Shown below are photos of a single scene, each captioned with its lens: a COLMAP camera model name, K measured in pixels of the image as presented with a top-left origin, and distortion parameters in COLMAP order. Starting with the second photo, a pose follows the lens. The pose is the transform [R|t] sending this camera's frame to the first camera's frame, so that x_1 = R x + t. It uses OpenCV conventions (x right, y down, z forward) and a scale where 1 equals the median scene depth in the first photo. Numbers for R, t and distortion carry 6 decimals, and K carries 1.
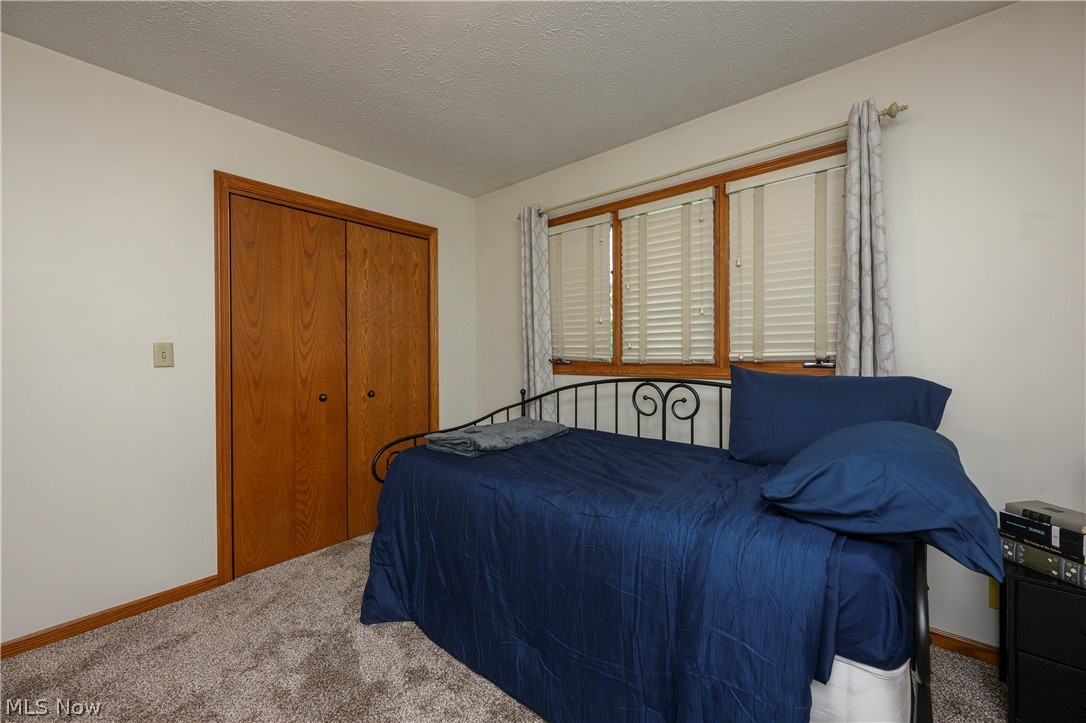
lens RADIAL K [[430.4, 0, 543.1], [0, 430.4, 360.4], [0, 0, 1]] dist [0.001935, -0.000115]
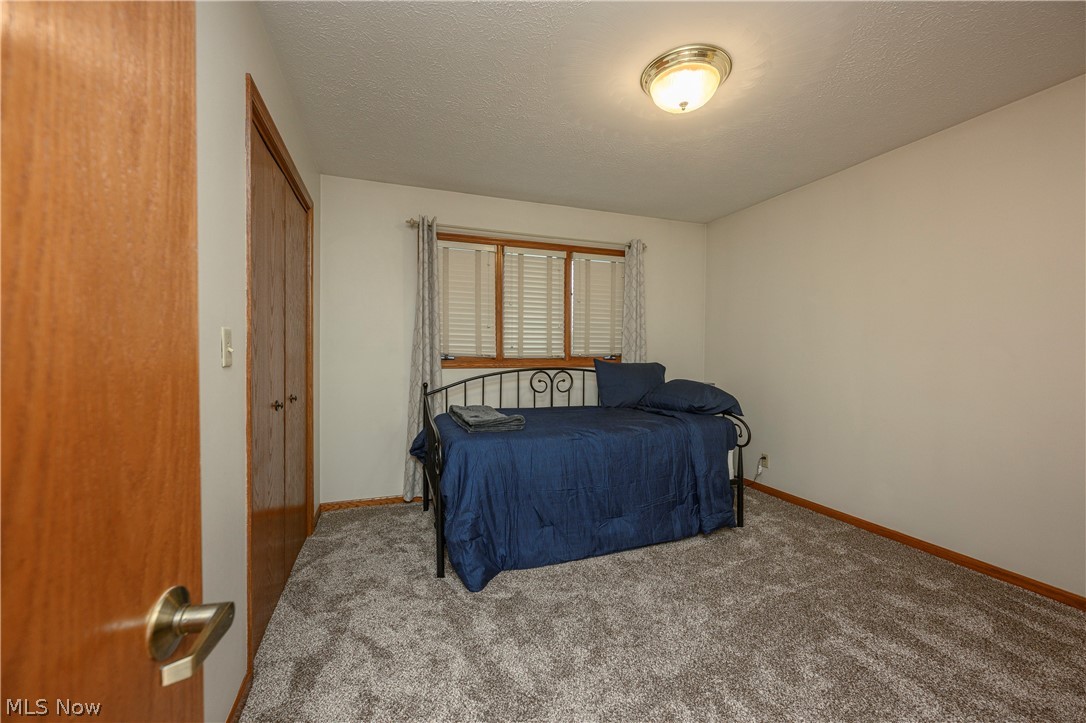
lens RADIAL K [[430.4, 0, 539.1], [0, 430.4, 358.2], [0, 0, 1]] dist [0.001935, -0.000115]
pose [[0.507687, -0.000568, 0.861541, -1.039031], [0.005872, 0.999979, -0.002801, 0.012056], [-0.861522, 0.006481, 0.507680, 0.235801]]
